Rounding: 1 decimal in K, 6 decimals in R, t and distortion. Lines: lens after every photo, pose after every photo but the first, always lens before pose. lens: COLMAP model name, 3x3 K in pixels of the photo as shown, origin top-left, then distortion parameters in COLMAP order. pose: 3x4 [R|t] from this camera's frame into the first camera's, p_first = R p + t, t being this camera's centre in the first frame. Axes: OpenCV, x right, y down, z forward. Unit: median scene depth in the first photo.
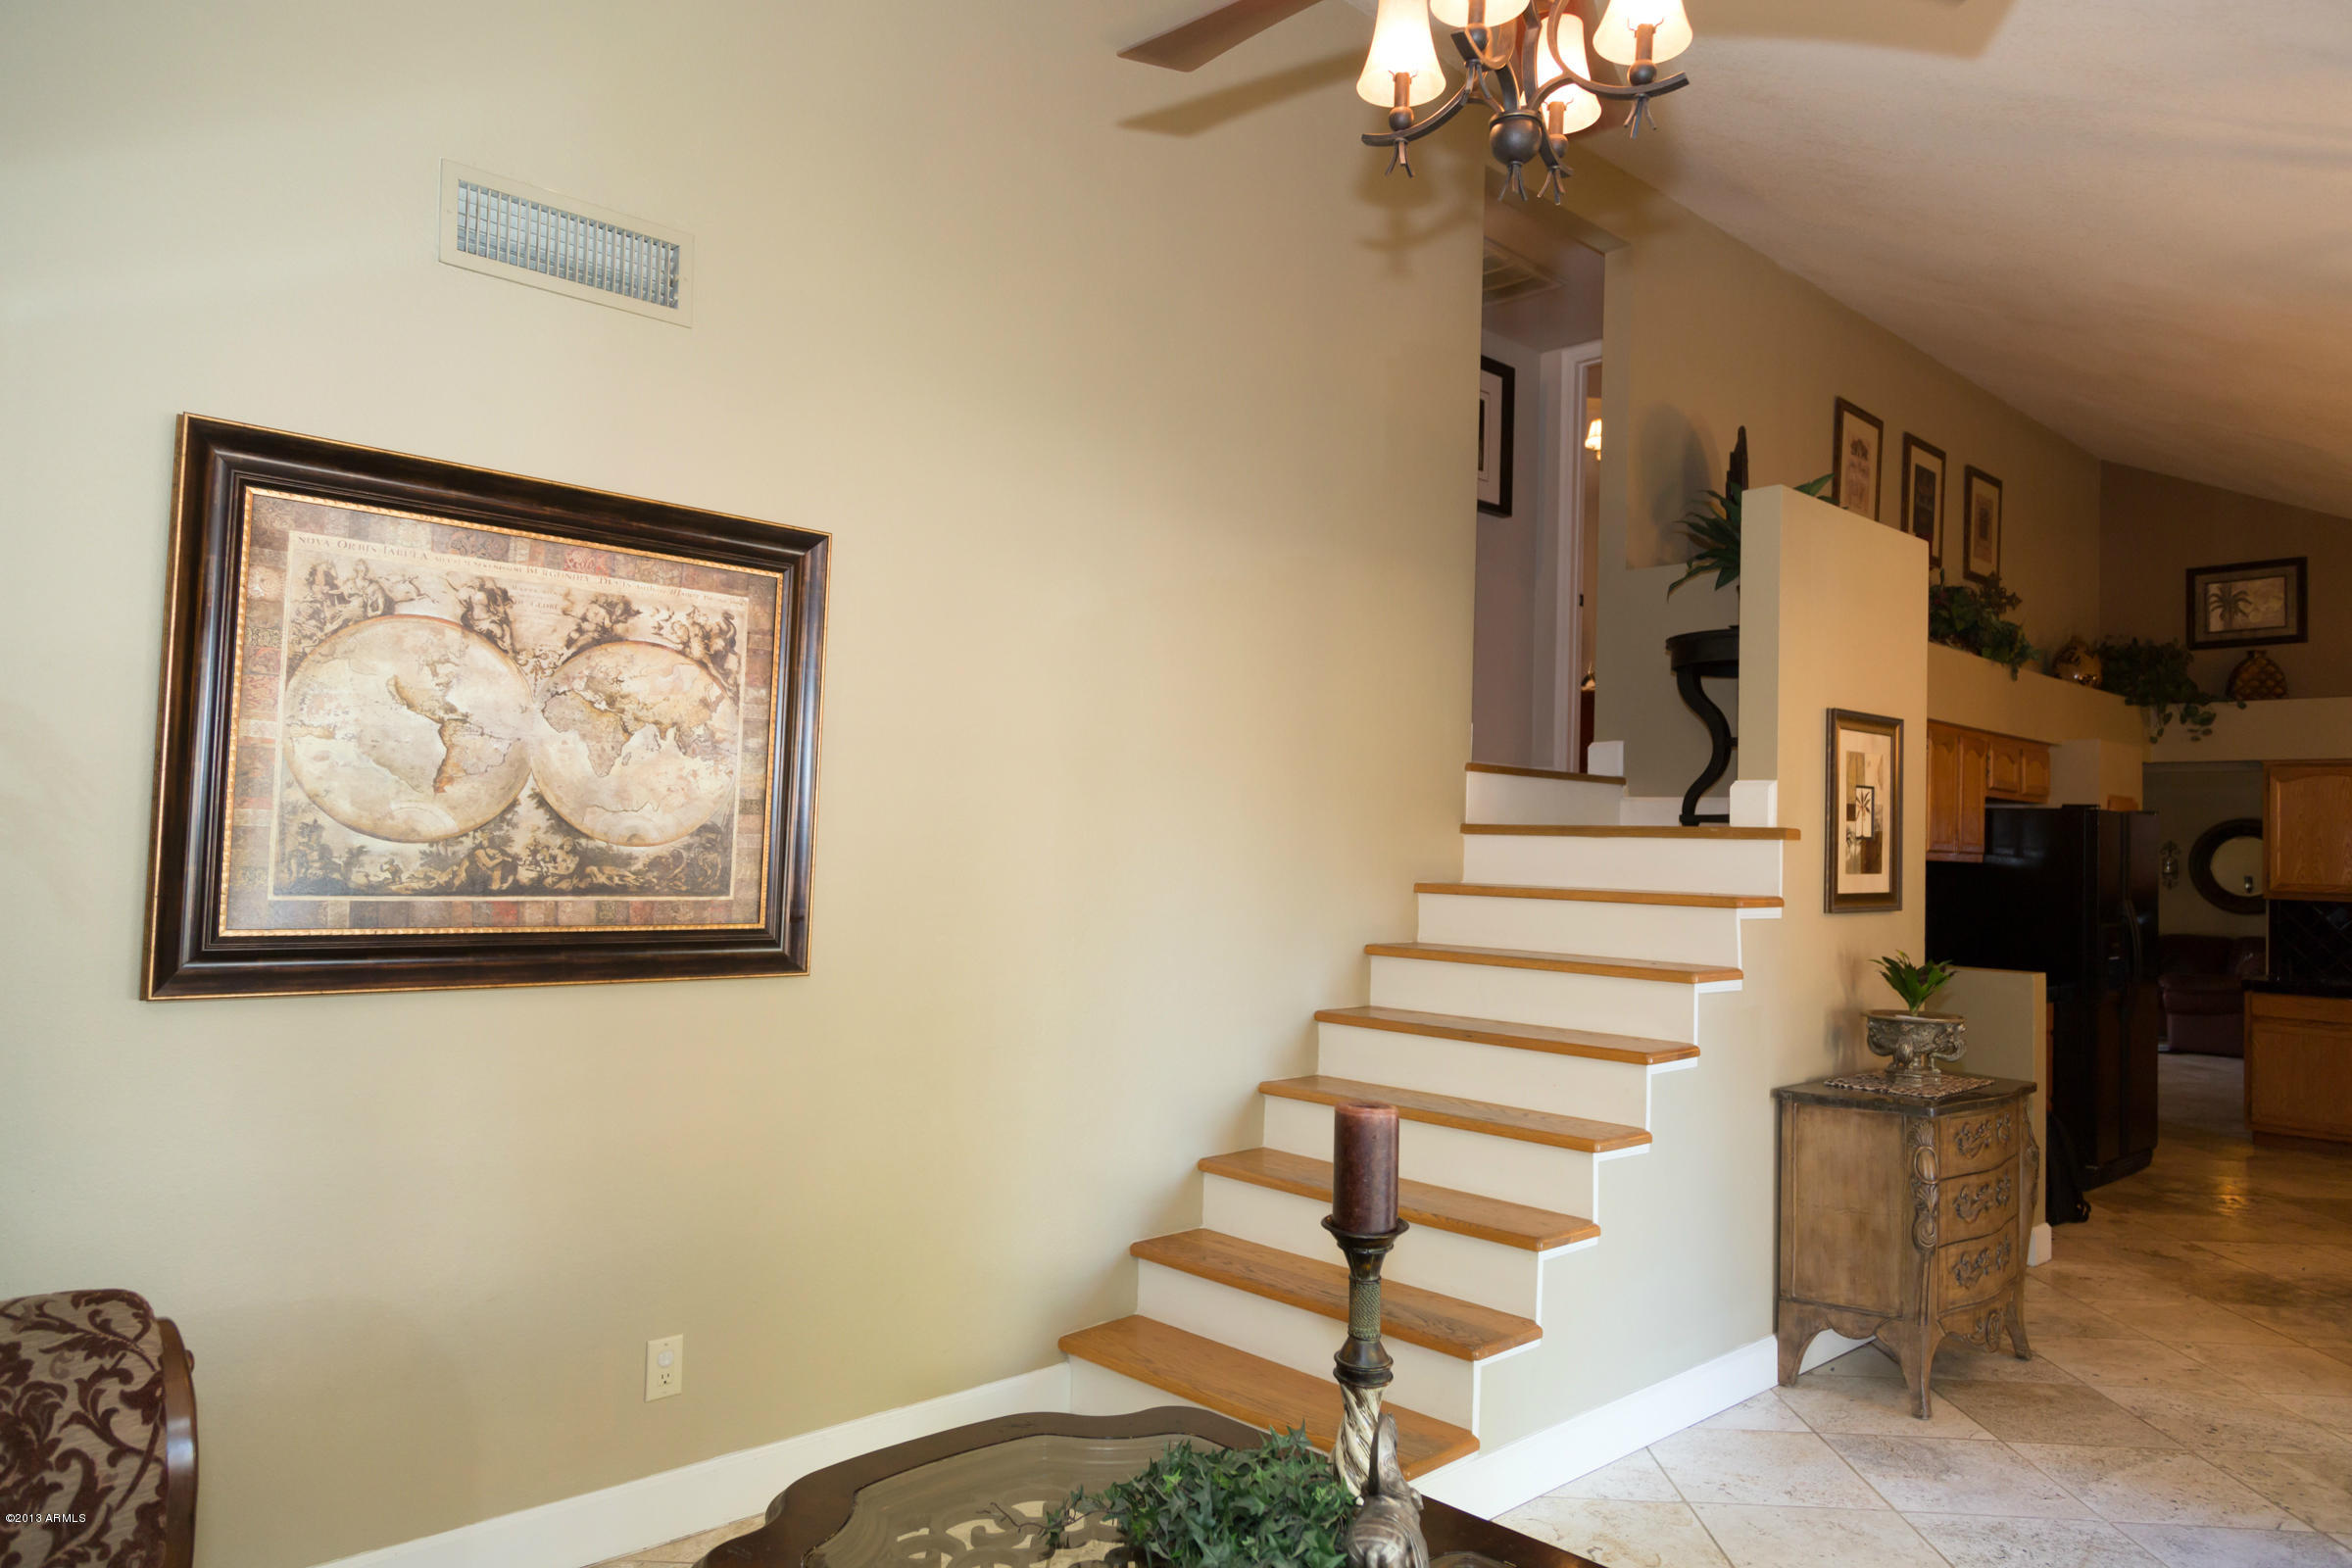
lens RADIAL K [[1570.5, 0, 1179.3], [0, 1570.5, 779.5], [0, 0, 1]] dist [0.008816, 0.004978]
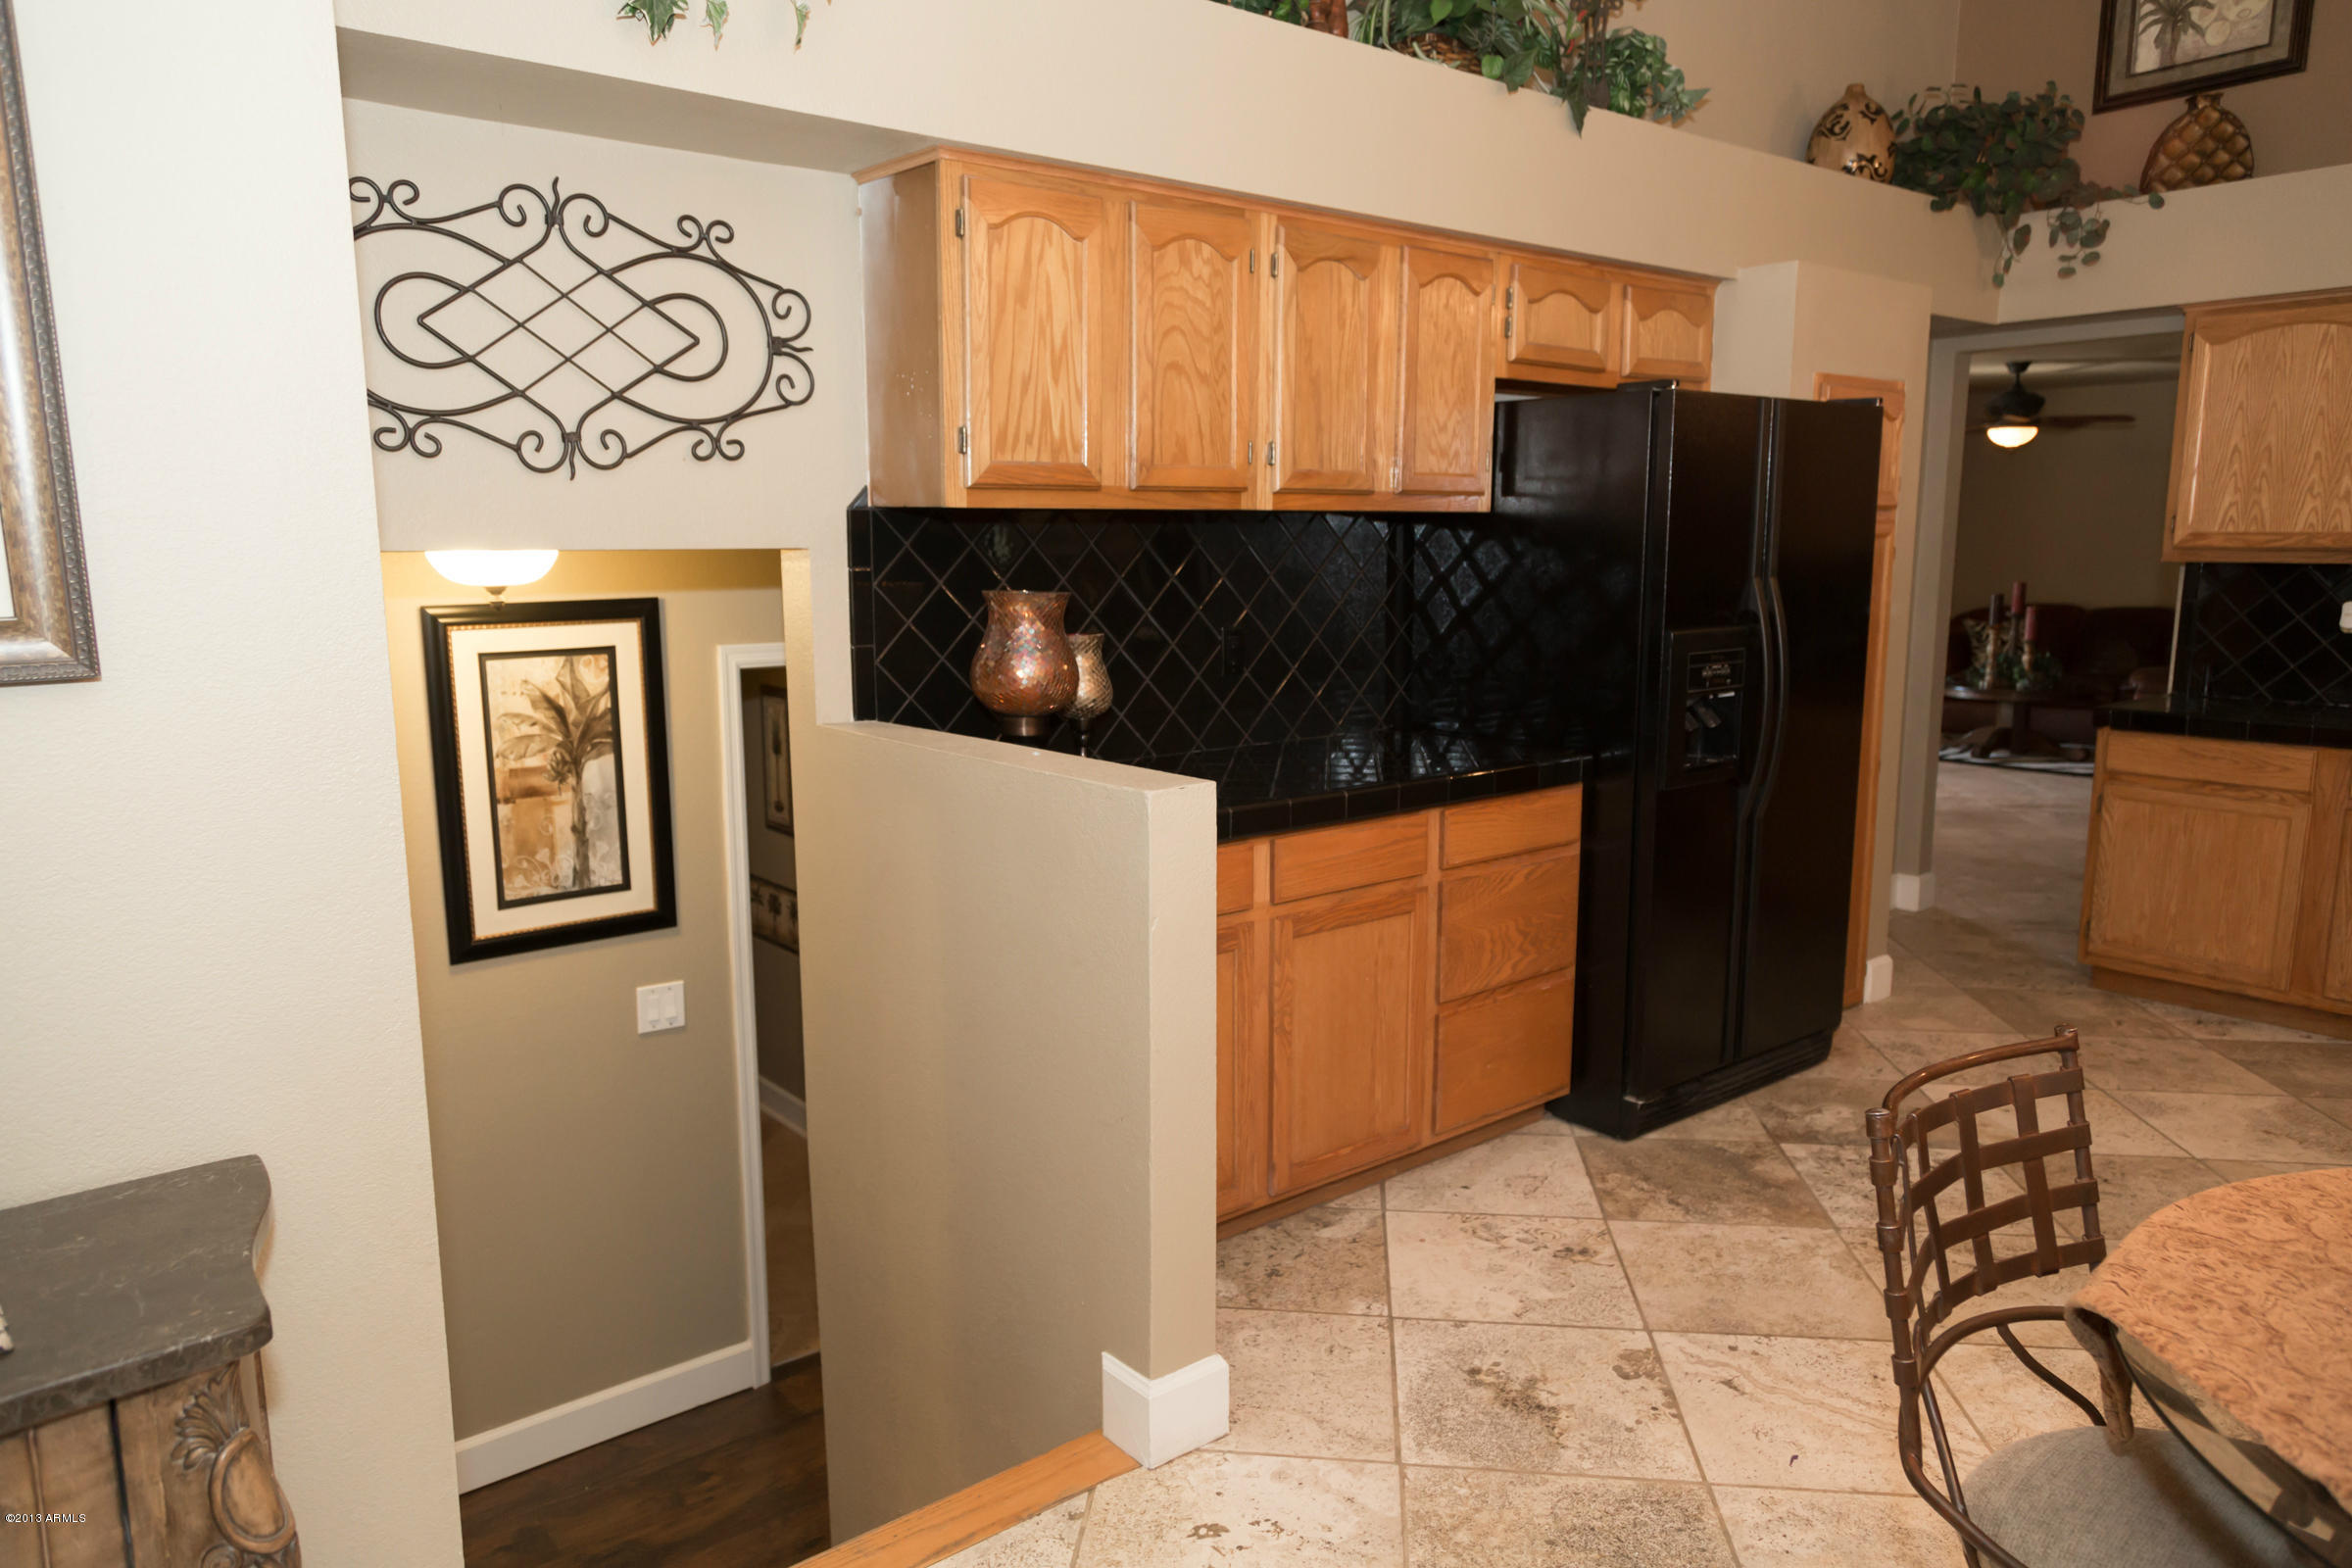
lens RADIAL K [[1570.5, 0, 1179.3], [0, 1570.5, 779.5], [0, 0, 1]] dist [0.008816, 0.004978]
pose [[0.996037, -0.016621, -0.087374, 0.381003], [0.033682, 0.979703, 0.197604, 0.028369], [0.082316, -0.199764, 0.976380, 0.402748]]
